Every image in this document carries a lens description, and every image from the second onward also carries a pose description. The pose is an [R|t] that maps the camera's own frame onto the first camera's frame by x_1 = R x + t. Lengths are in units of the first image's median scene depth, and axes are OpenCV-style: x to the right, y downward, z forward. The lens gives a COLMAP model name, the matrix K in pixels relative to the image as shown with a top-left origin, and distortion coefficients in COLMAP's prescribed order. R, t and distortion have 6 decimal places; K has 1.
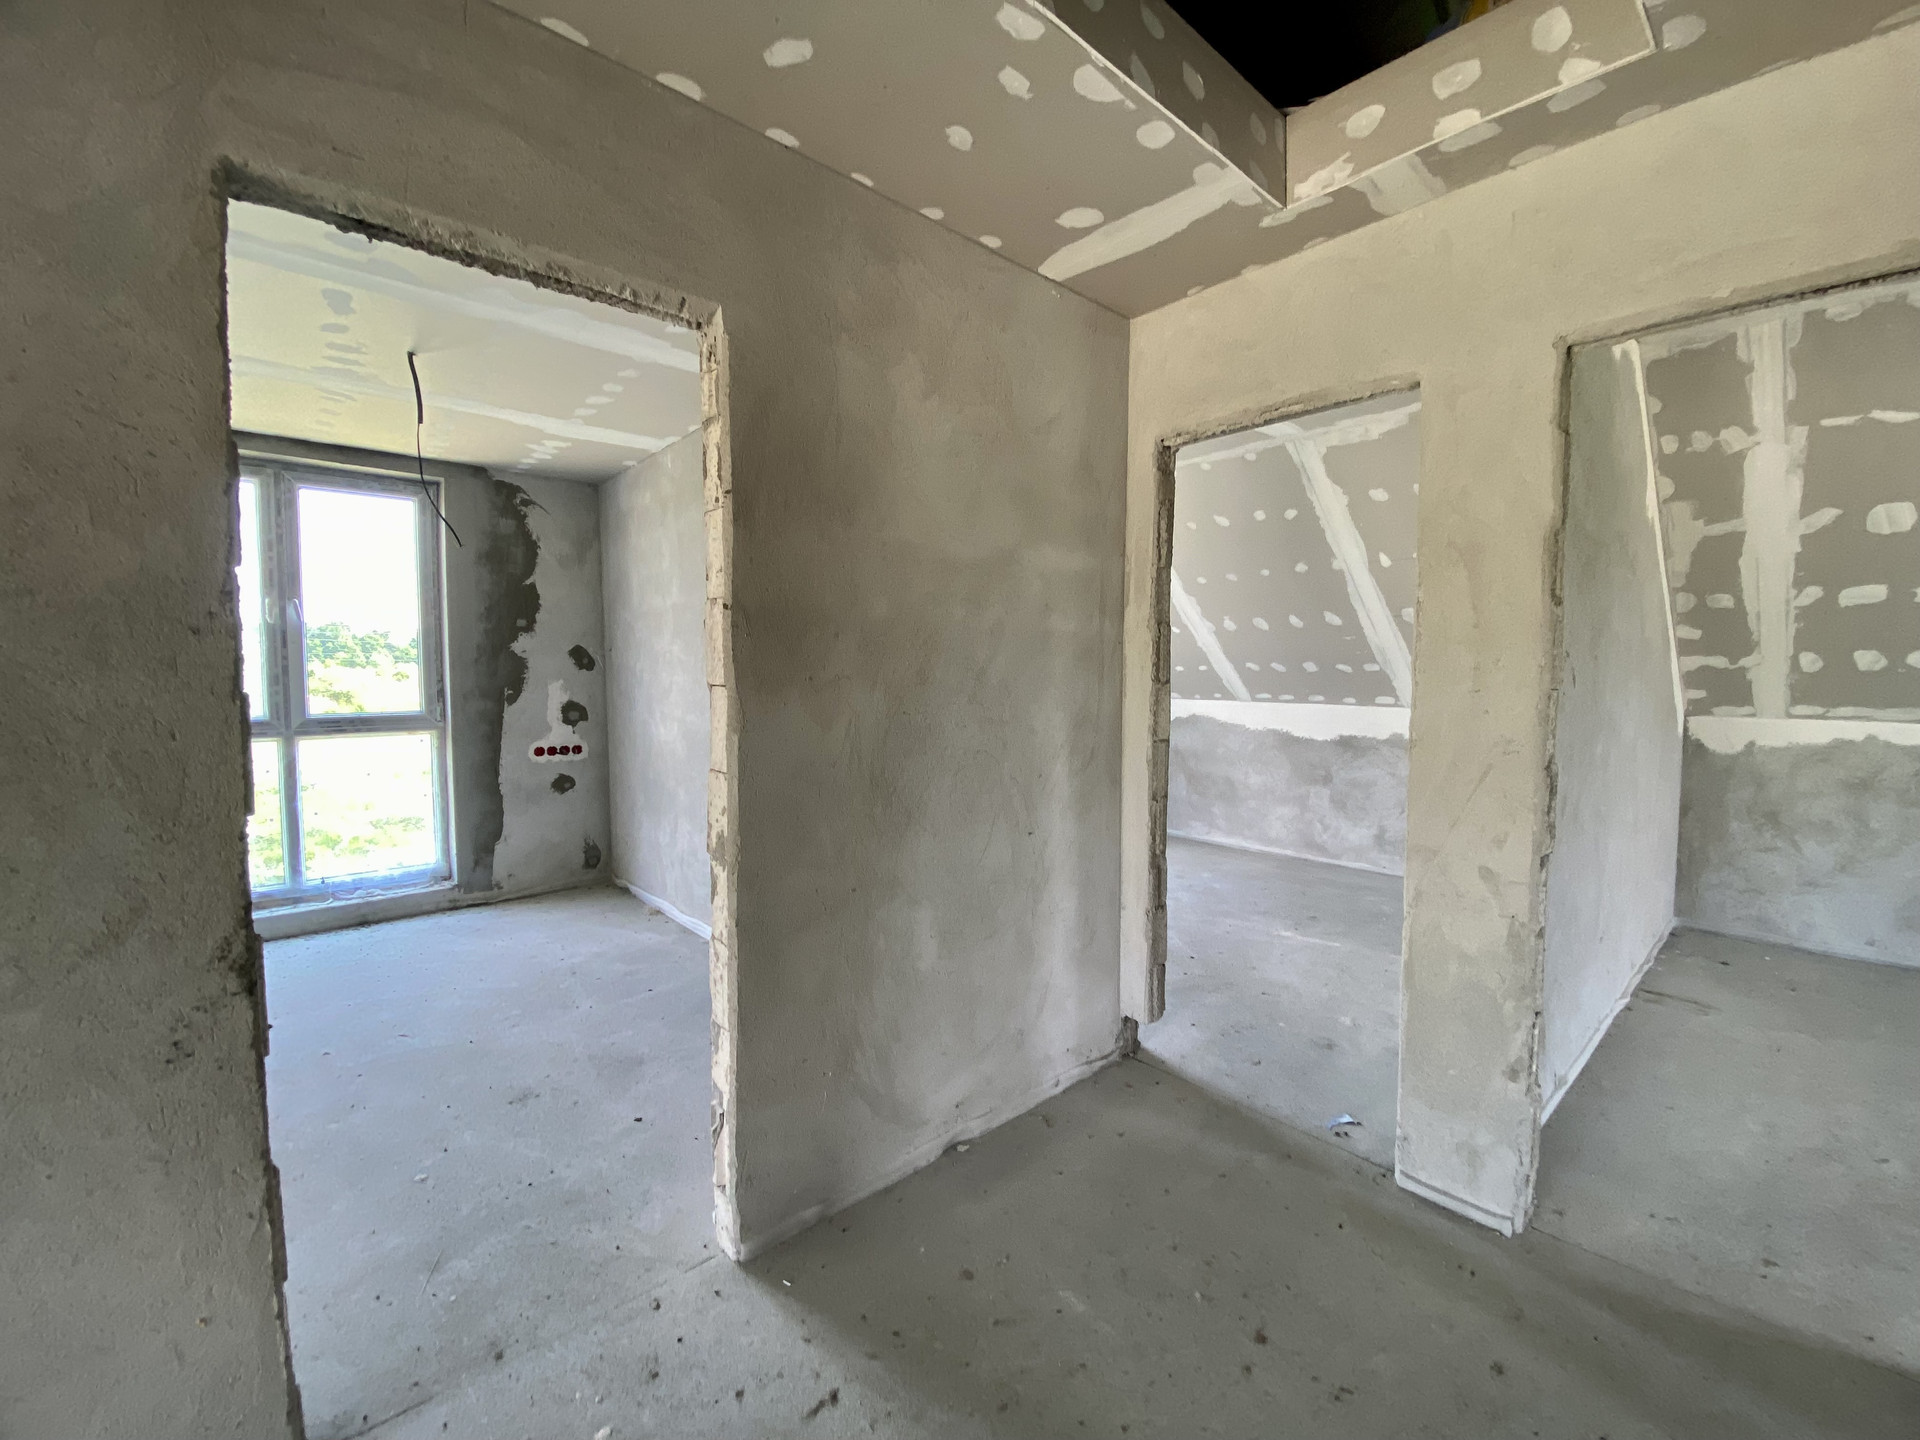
lens RADIAL K [[774.1, 0, 962.1], [0, 774.1, 715.8], [0, 0, 1]] dist [0.019935, -0.019766]
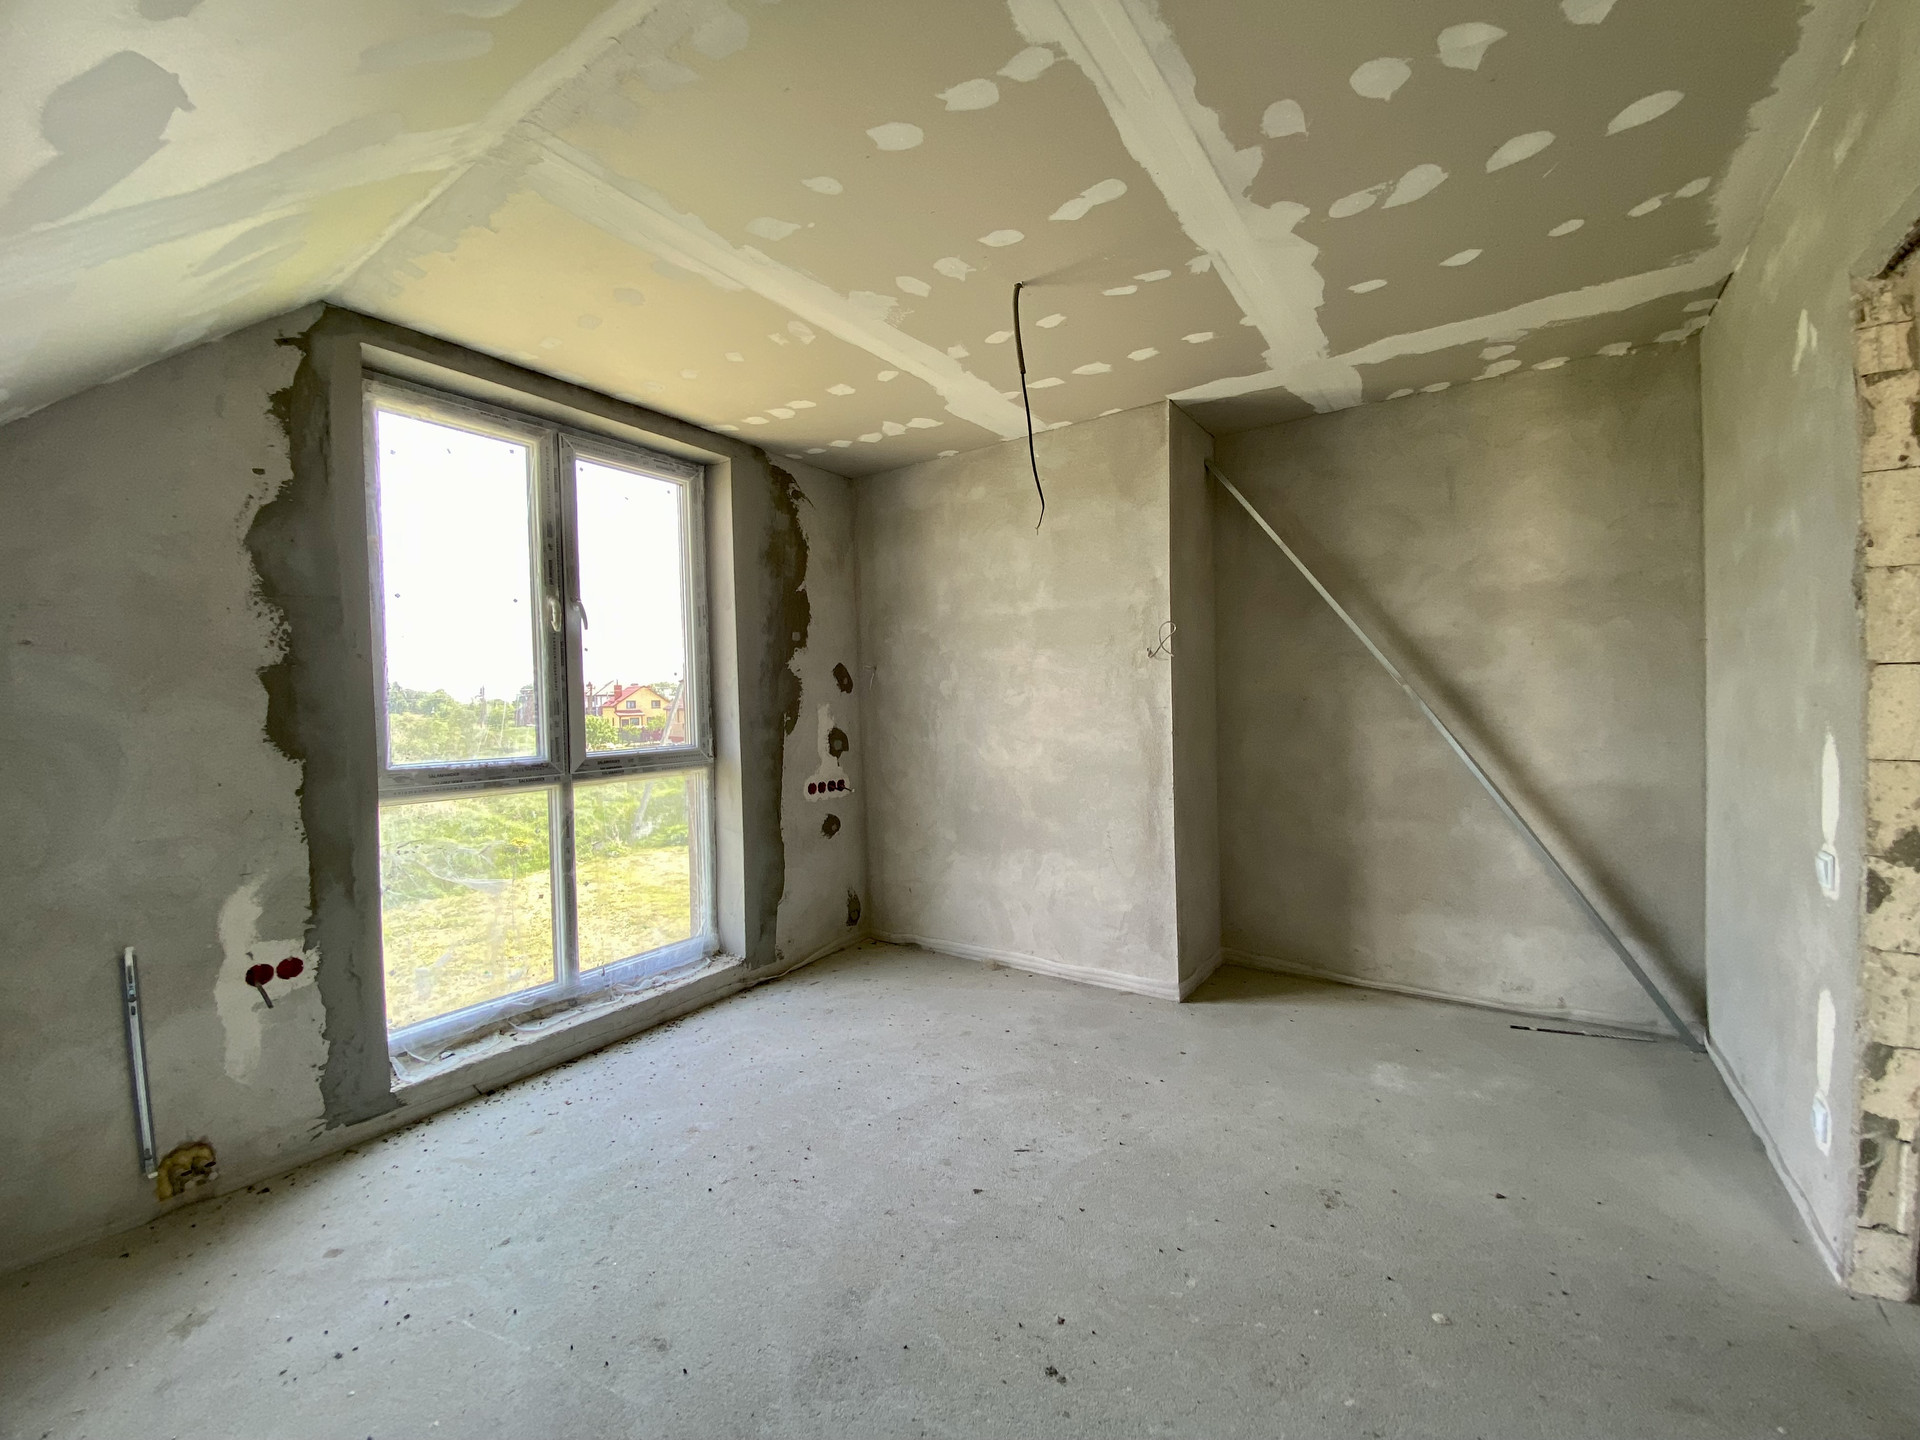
lens RADIAL K [[774.1, 0, 967.2], [0, 774.1, 716.4], [0, 0, 1]] dist [0.019935, -0.019766]
pose [[0.969974, -0.029529, 0.241410, -0.597326], [0.039921, 0.998470, -0.038267, 0.006447], [-0.239911, 0.046755, 0.969668, 0.152657]]
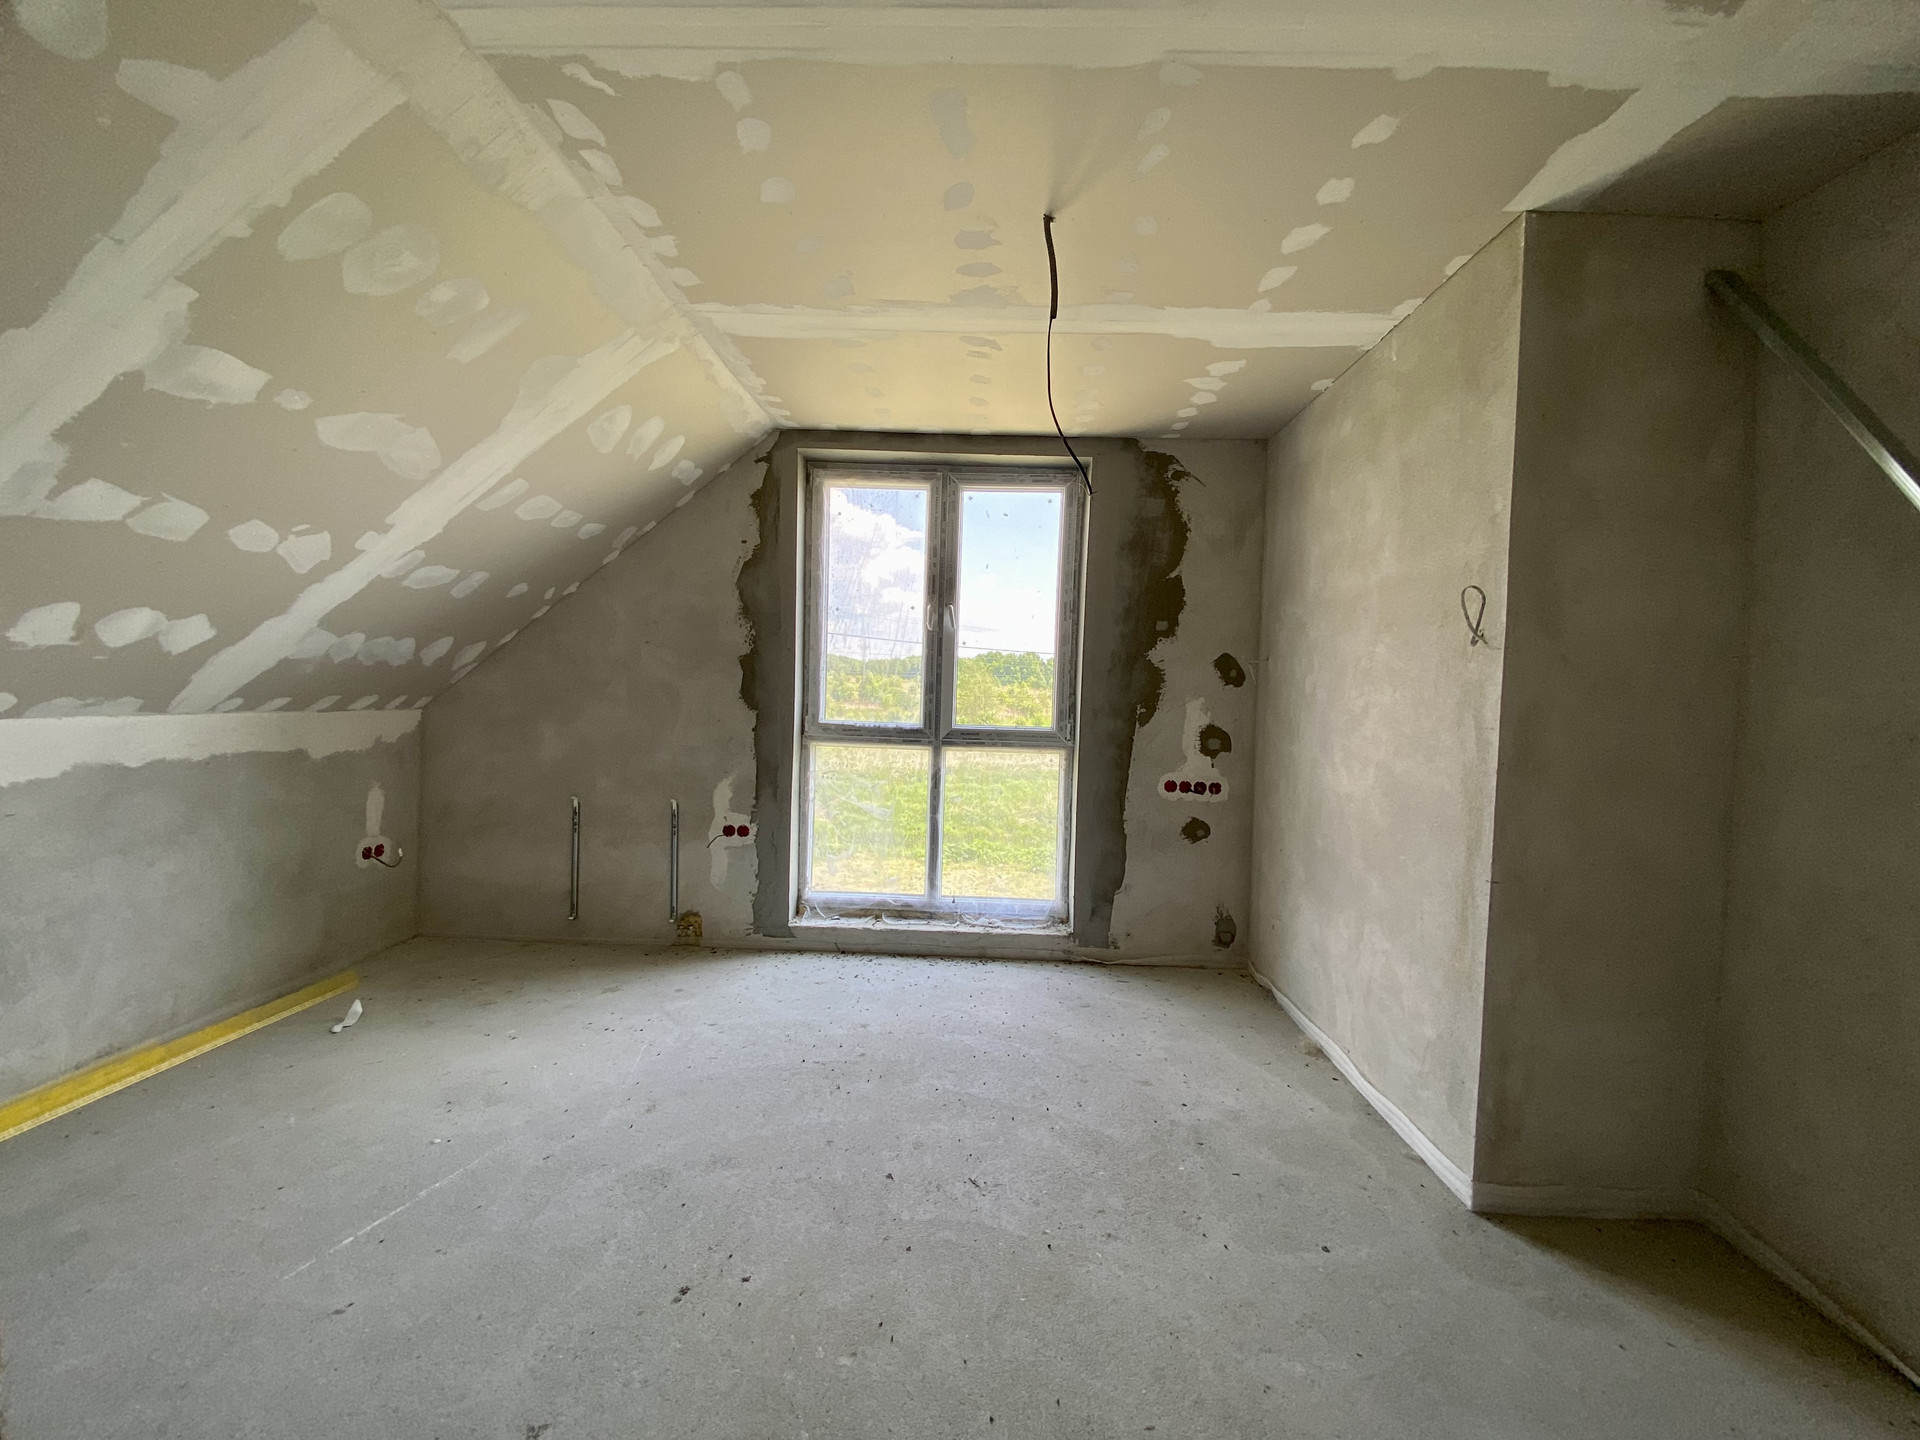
lens RADIAL K [[774.1, 0, 960.8], [0, 774.1, 717.1], [0, 0, 1]] dist [0.019935, -0.019766]
pose [[0.722573, 0.047310, -0.689674, -0.160927], [-0.070118, 0.997526, -0.005035, -0.006011], [0.687730, 0.051997, 0.724102, 0.283963]]
